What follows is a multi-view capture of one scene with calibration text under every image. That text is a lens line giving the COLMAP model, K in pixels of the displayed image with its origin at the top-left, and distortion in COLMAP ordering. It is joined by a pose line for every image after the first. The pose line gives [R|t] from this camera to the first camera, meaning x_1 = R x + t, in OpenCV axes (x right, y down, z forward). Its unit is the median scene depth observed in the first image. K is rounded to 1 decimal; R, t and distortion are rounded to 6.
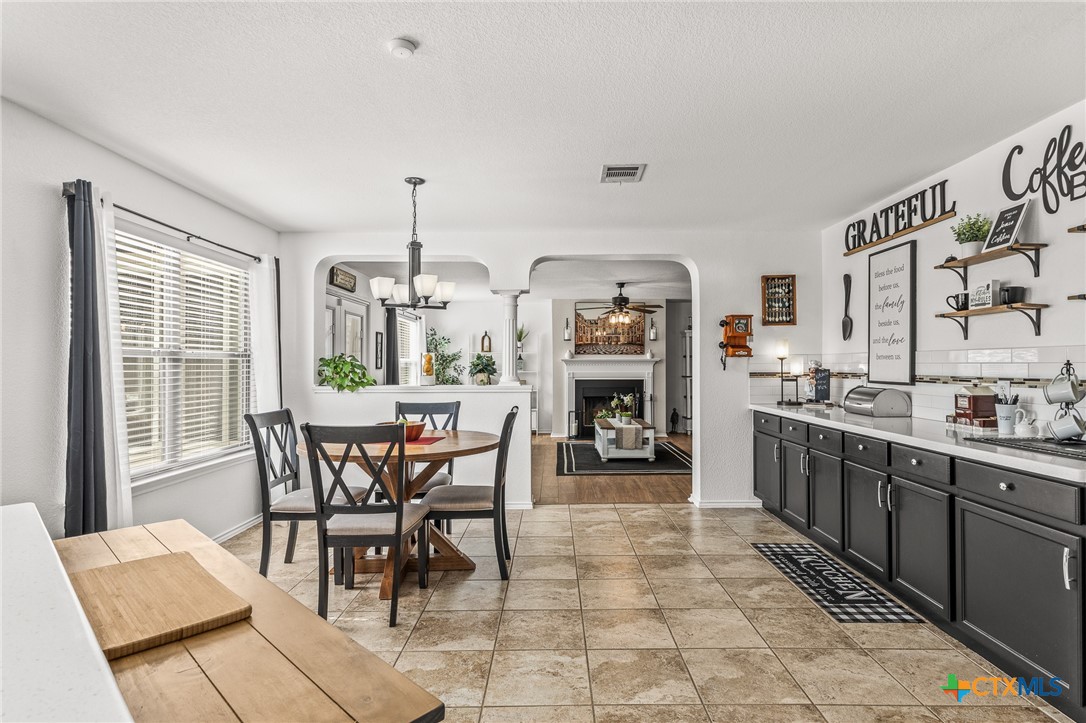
lens RADIAL K [[557.4, 0, 550.2], [0, 557.4, 364.4], [0, 0, 1]] dist [0.015822, -0.000098]
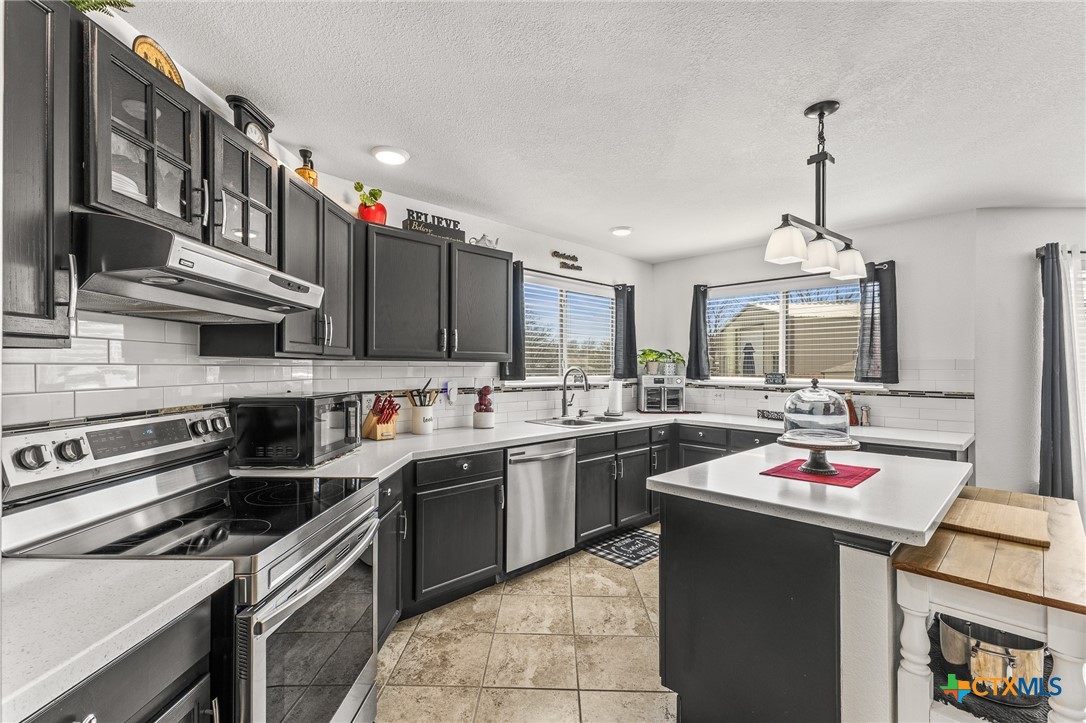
lens RADIAL K [[475.1, 0, 547.3], [0, 475.1, 363.7], [0, 0, 1]] dist [0.008104, -0.001652]
pose [[-0.018880, -0.003967, -0.999814, 0.216860], [-0.002186, 0.999990, -0.003926, -0.022861], [0.999819, 0.002111, -0.018889, -0.113042]]
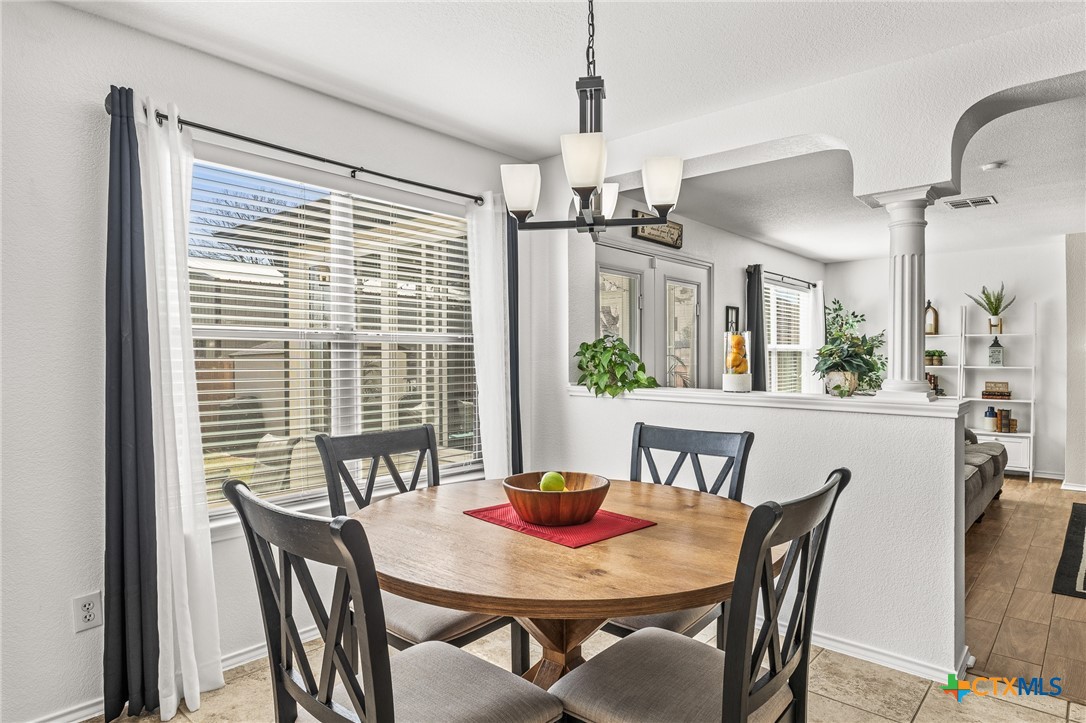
lens RADIAL K [[623.1, 0, 545.5], [0, 623.1, 352.8], [0, 0, 1]] dist [-0.007312, -0.002387]
pose [[0.750479, 0.002497, -0.660890, 0.052624], [-0.004043, 0.999991, -0.000813, 0.001318], [0.660882, 0.003282, 0.750483, 0.514593]]
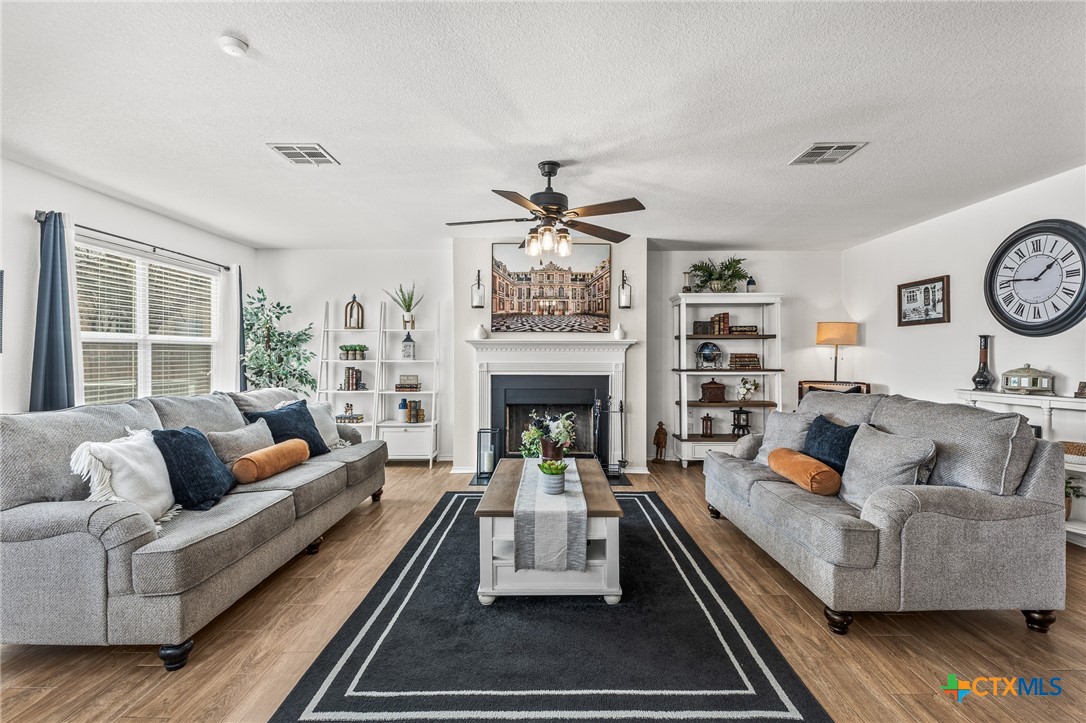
lens RADIAL K [[475.1, 0, 536.4], [0, 475.1, 356.2], [0, 0, 1]] dist [0.008104, -0.001652]
pose [[0.999868, 0.004212, -0.015684, 0.240477], [-0.004130, 0.999978, 0.005200, 0.011378], [0.015705, -0.005134, 0.999863, 1.211054]]
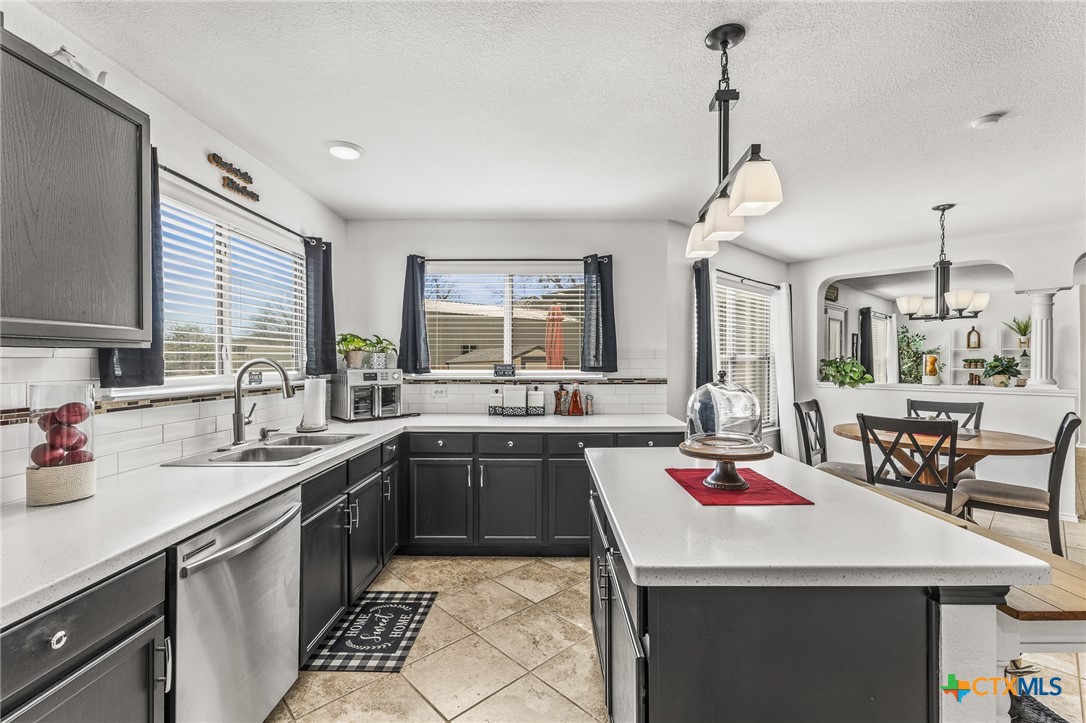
lens RADIAL K [[475.1, 0, 545.5], [0, 475.1, 358.7], [0, 0, 1]] dist [0.008104, -0.001652]
pose [[0.693705, 0.001102, -0.720258, -0.088635], [0.001736, 0.999993, 0.003202, -0.020886], [0.720257, -0.003472, 0.693699, -0.222666]]
